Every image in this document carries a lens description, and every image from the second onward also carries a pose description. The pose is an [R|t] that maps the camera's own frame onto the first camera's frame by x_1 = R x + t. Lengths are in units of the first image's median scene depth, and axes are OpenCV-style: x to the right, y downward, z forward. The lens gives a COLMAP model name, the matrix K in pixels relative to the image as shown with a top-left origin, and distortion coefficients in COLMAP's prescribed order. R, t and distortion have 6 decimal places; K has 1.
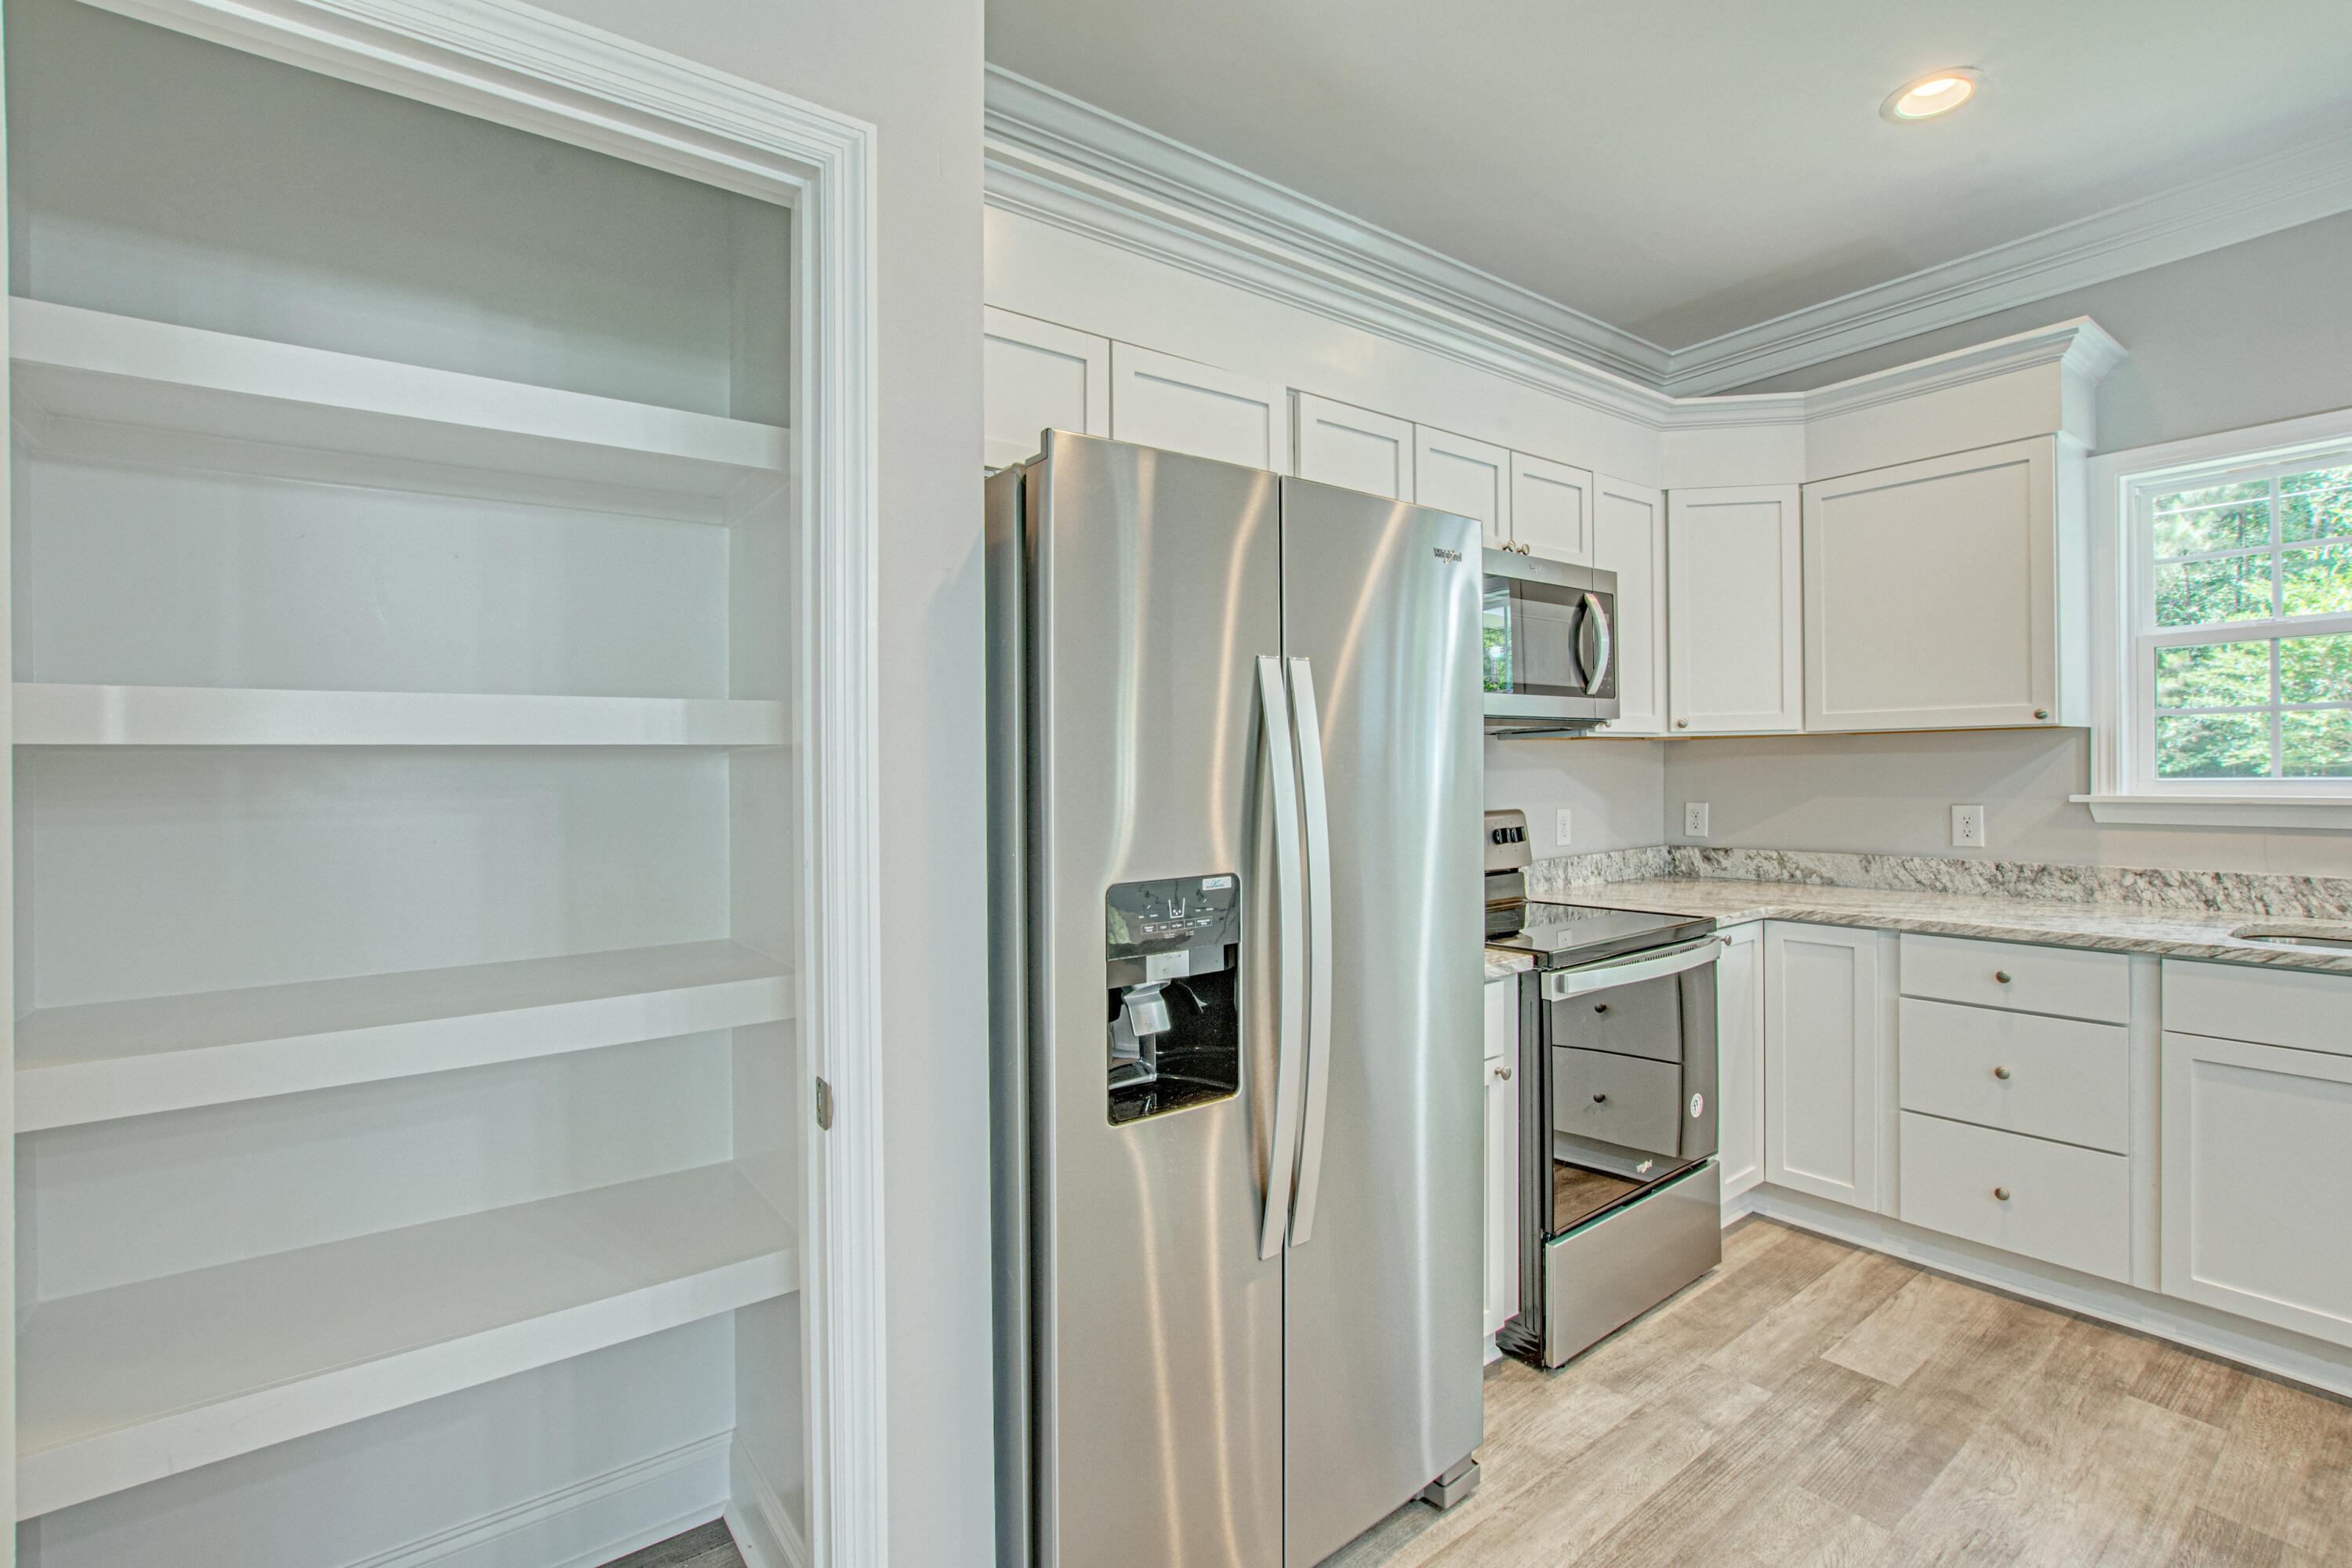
lens RADIAL K [[1019.7, 0, 1165.1], [0, 1019.7, 781.8], [0, 0, 1]] dist [-0.015865, 0.000198]
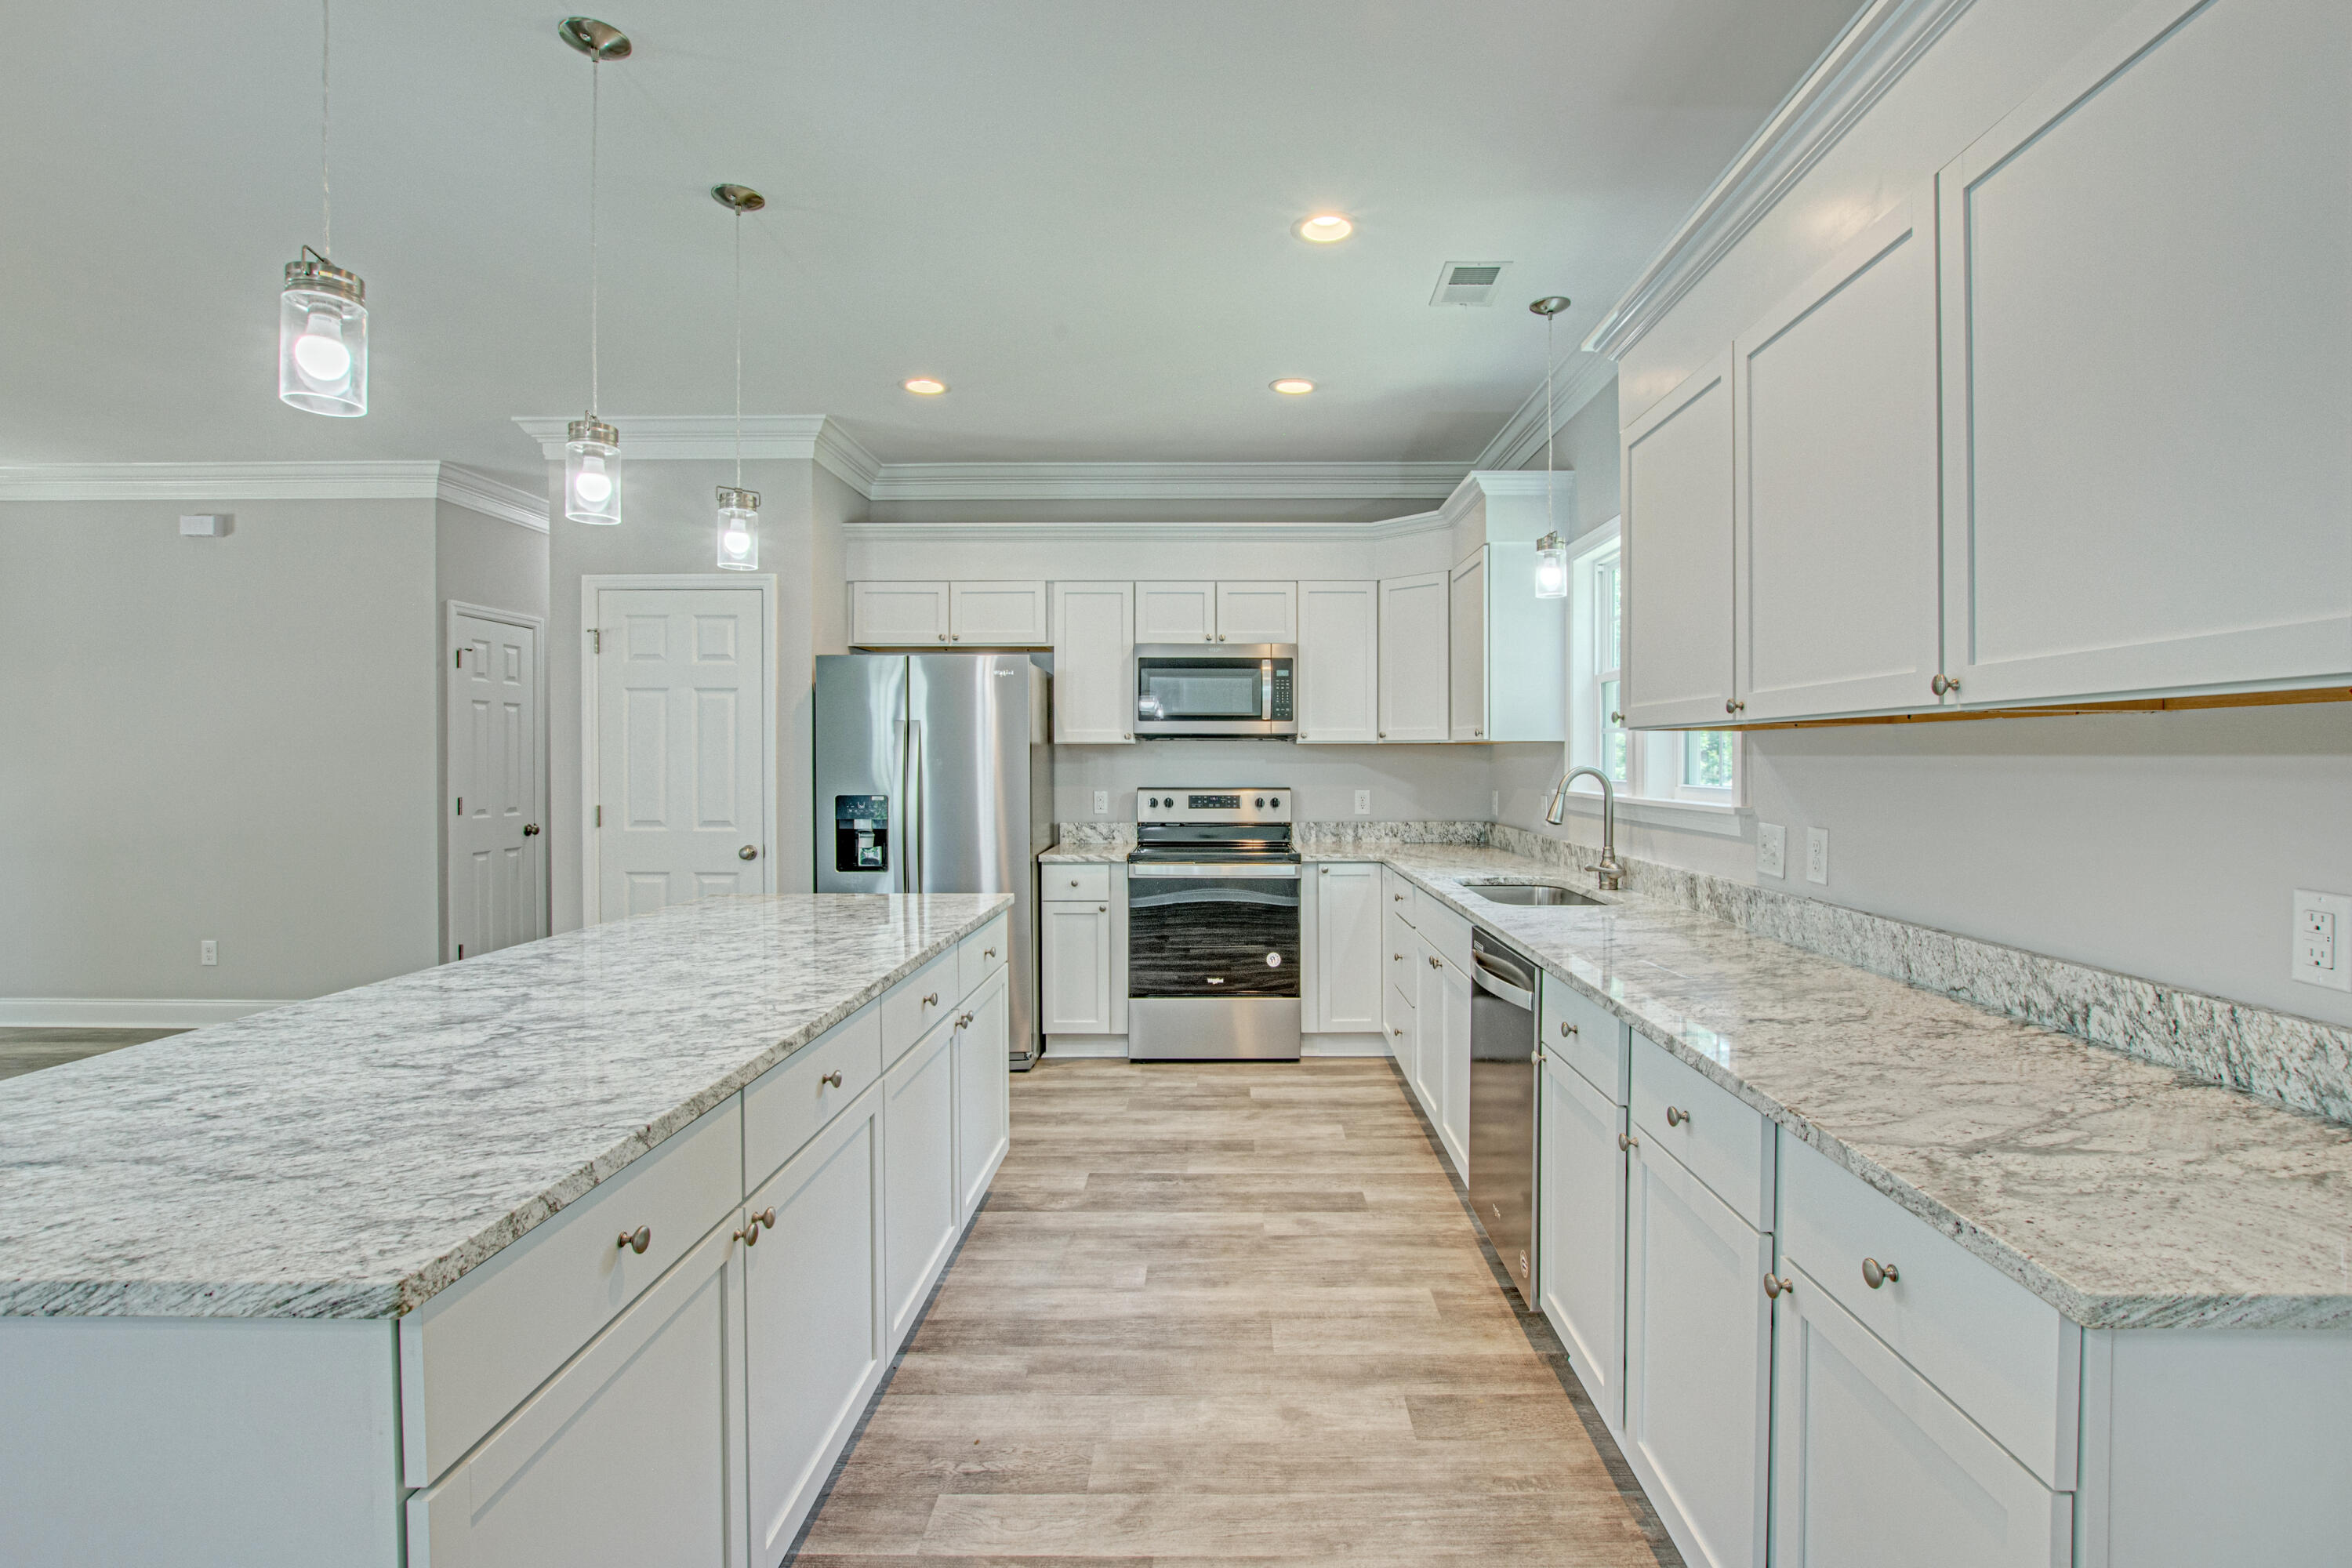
lens RADIAL K [[1086.8, 0, 1228.6], [0, 1086.8, 768.1], [0, 0, 1]] dist [-0.015415, 0.000483]
pose [[0.812547, 0.025196, -0.582351, 1.517746], [-0.022548, 0.999676, 0.011791, -0.025726], [0.582460, 0.003550, 0.812852, -0.539402]]
